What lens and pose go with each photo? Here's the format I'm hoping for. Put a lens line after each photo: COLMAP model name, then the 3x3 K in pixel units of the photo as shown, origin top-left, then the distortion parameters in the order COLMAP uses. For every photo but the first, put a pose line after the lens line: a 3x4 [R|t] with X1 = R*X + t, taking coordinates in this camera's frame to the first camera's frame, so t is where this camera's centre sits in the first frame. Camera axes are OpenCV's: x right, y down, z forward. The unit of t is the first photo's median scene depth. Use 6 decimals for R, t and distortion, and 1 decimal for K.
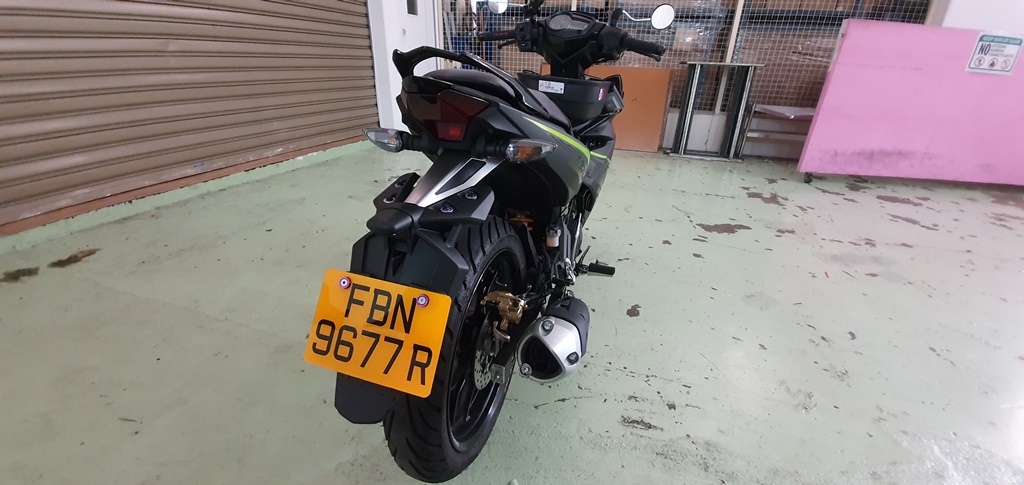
lens RADIAL K [[406.1, 0, 515.1], [0, 406.1, 246.7], [0, 0, 1]] dist [0.009388, -0.015647]
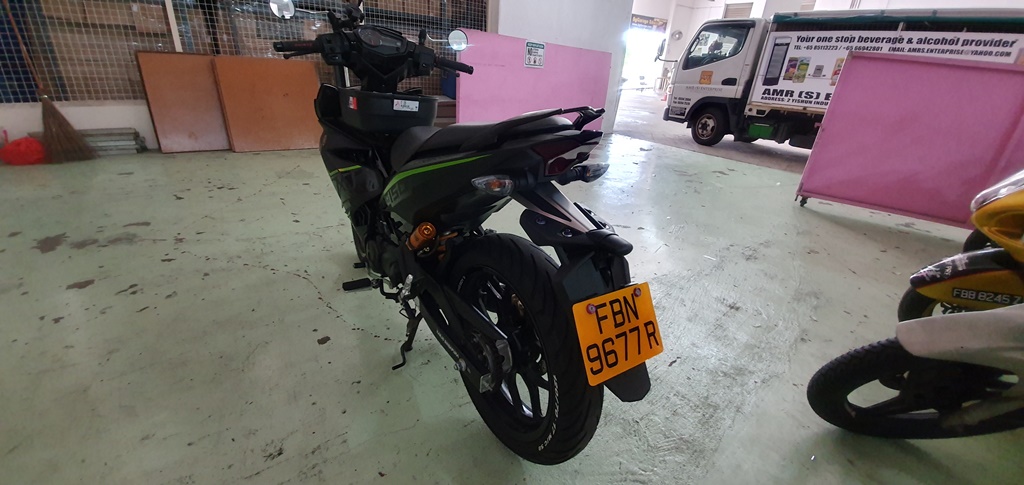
lens RADIAL K [[406.1, 0, 515.1], [0, 406.1, 246.7], [0, 0, 1]] dist [0.009388, -0.015647]
pose [[0.609215, -0.315077, 0.727725, -1.364662], [0.288206, 0.942899, 0.166968, -0.344722], [-0.738779, 0.108015, 0.665235, 0.359646]]
